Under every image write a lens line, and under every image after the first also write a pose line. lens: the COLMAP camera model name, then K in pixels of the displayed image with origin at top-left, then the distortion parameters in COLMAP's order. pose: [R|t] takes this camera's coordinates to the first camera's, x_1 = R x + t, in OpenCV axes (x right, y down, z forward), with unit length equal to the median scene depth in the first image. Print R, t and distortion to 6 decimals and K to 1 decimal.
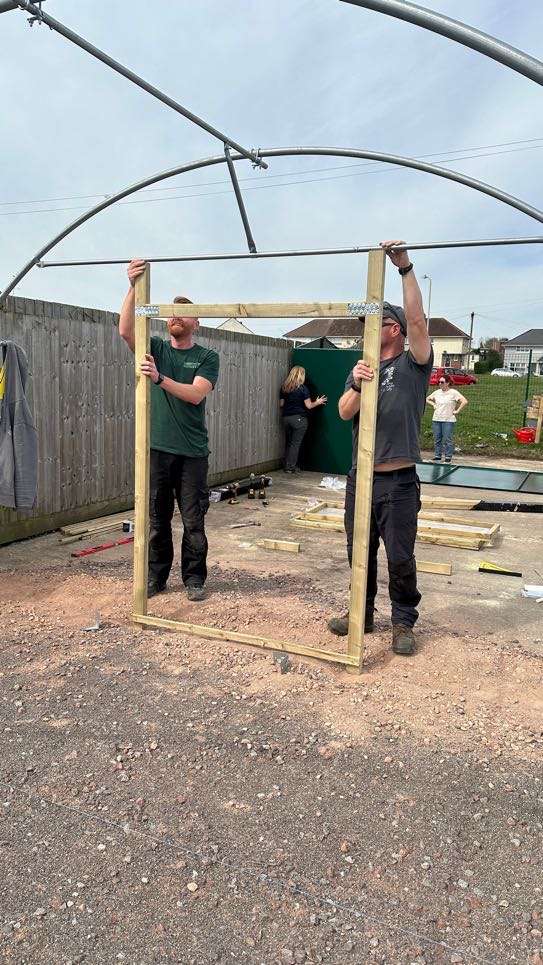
lens RADIAL K [[744.4, 0, 241.4], [0, 744.4, 478.3], [0, 0, 1]] dist [0.170582, -0.314435]
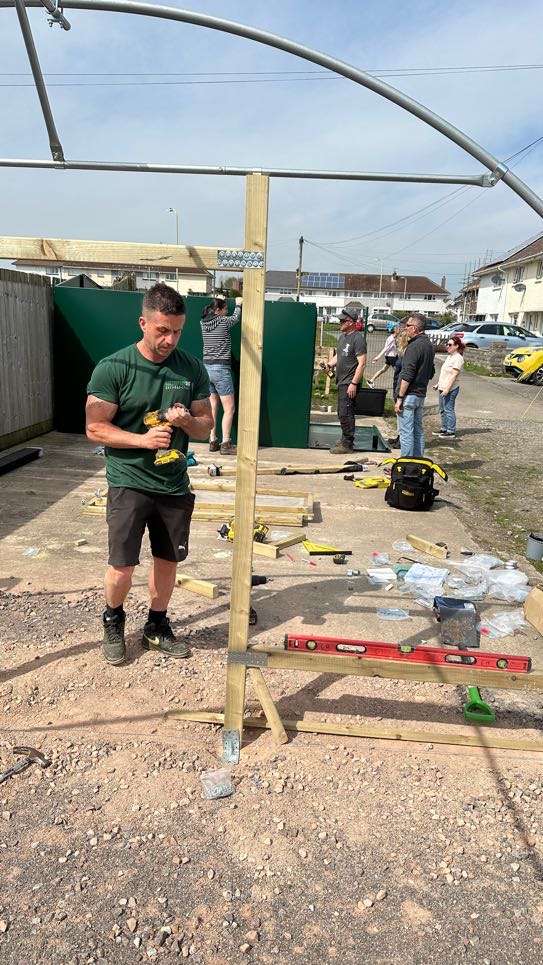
lens RADIAL K [[709.3, 0, 273.0], [0, 709.3, 475.7], [0, 0, 1]] dist [0.125220, -0.156754]
pose [[0.915560, -0.078582, 0.394431, -0.078847], [0.039268, 0.993506, 0.106786, -0.085932], [-0.400261, -0.082281, 0.912700, 0.321476]]
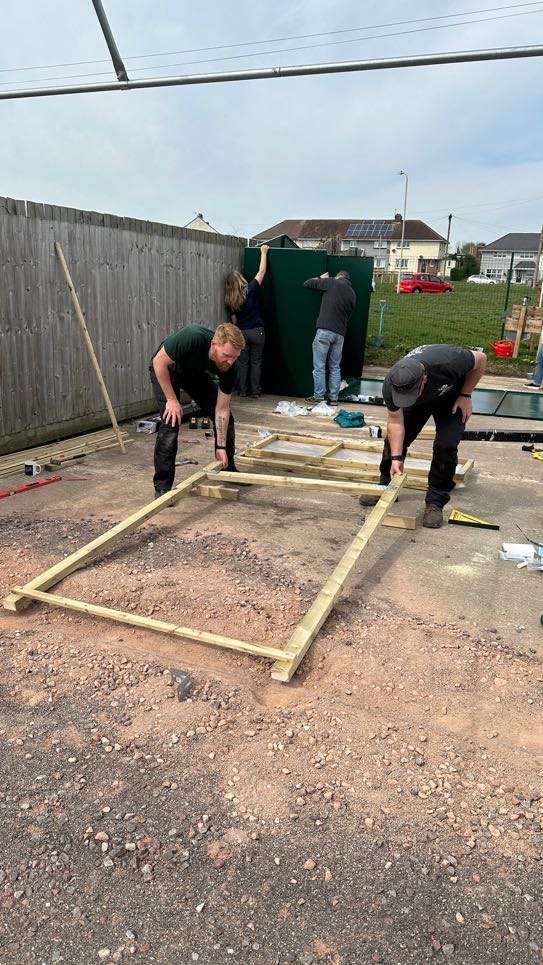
lens RADIAL K [[709.3, 0, 273.0], [0, 709.3, 475.7], [0, 0, 1]] dist [0.125220, -0.156754]
pose [[0.998042, -0.014378, 0.060868, 0.096858], [0.006595, 0.991986, 0.126179, -0.038135], [-0.062194, -0.125531, 0.990138, 0.314810]]
